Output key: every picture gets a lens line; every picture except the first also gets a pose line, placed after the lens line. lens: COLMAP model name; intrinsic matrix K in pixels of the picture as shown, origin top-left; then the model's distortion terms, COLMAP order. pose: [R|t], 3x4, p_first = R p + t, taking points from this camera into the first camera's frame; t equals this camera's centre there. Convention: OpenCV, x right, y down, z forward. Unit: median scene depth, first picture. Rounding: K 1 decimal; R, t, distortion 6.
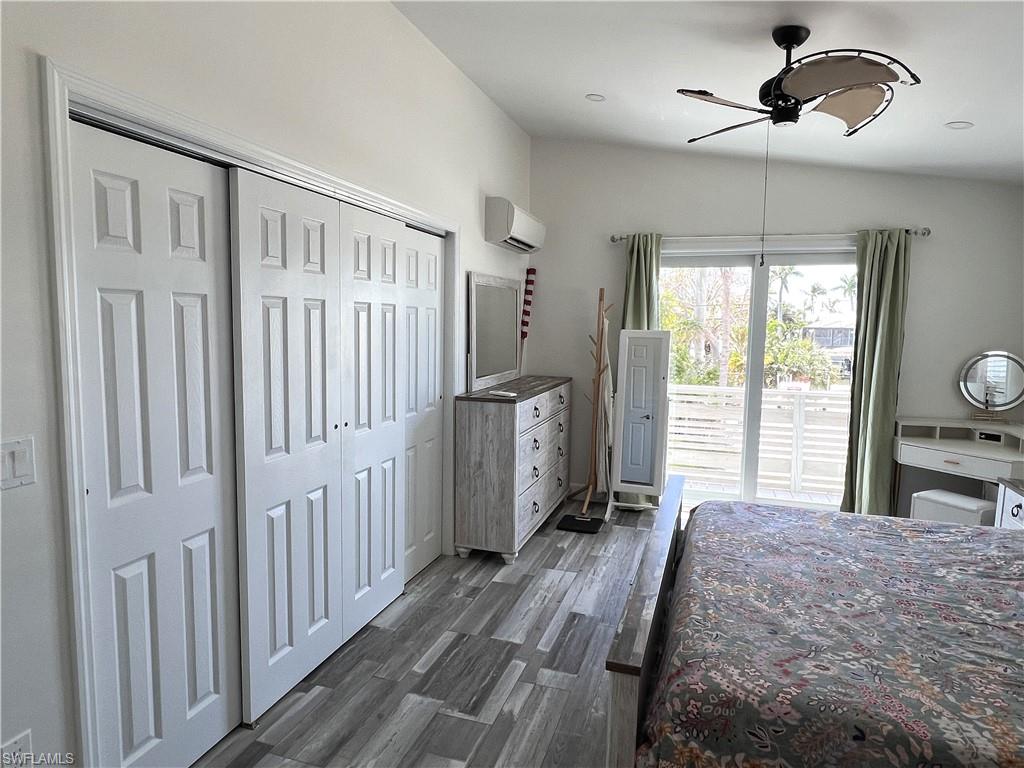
lens RADIAL K [[628.0, 0, 504.6], [0, 628.0, 386.9], [0, 0, 1]] dist [0.001495, -0.003469]
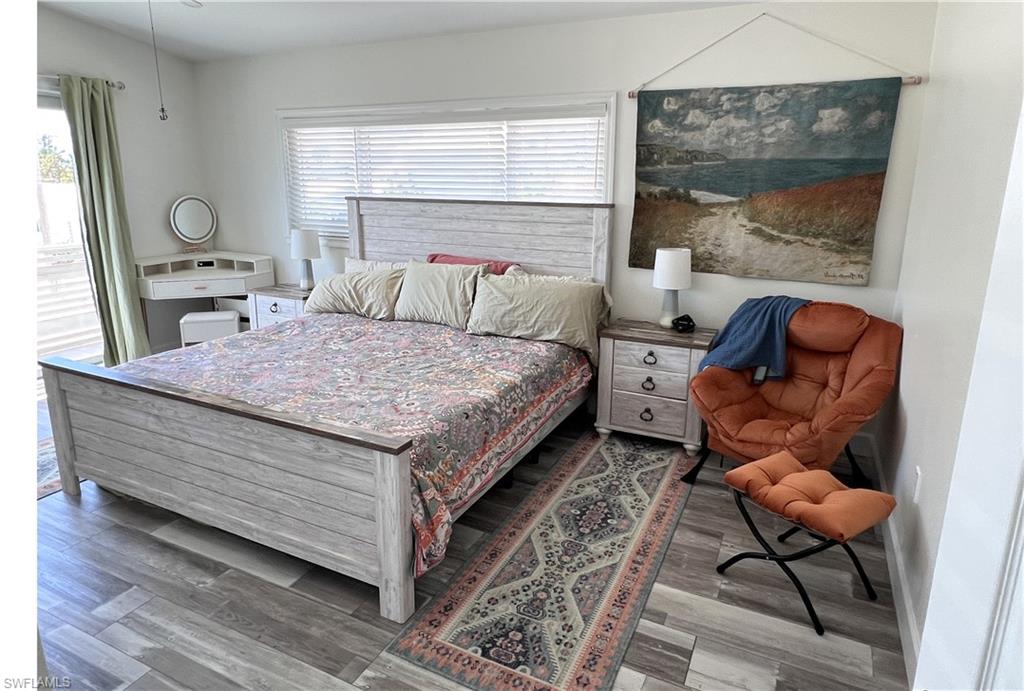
lens RADIAL K [[609.5, 0, 511.5], [0, 609.5, 323.4], [0, 0, 1]] dist [0.002867, 0.000804]
pose [[0.130622, -0.246822, 0.960217, -0.674622], [0.095787, 0.967126, 0.235568, -0.065519], [-0.986794, 0.061206, 0.149970, 0.390018]]
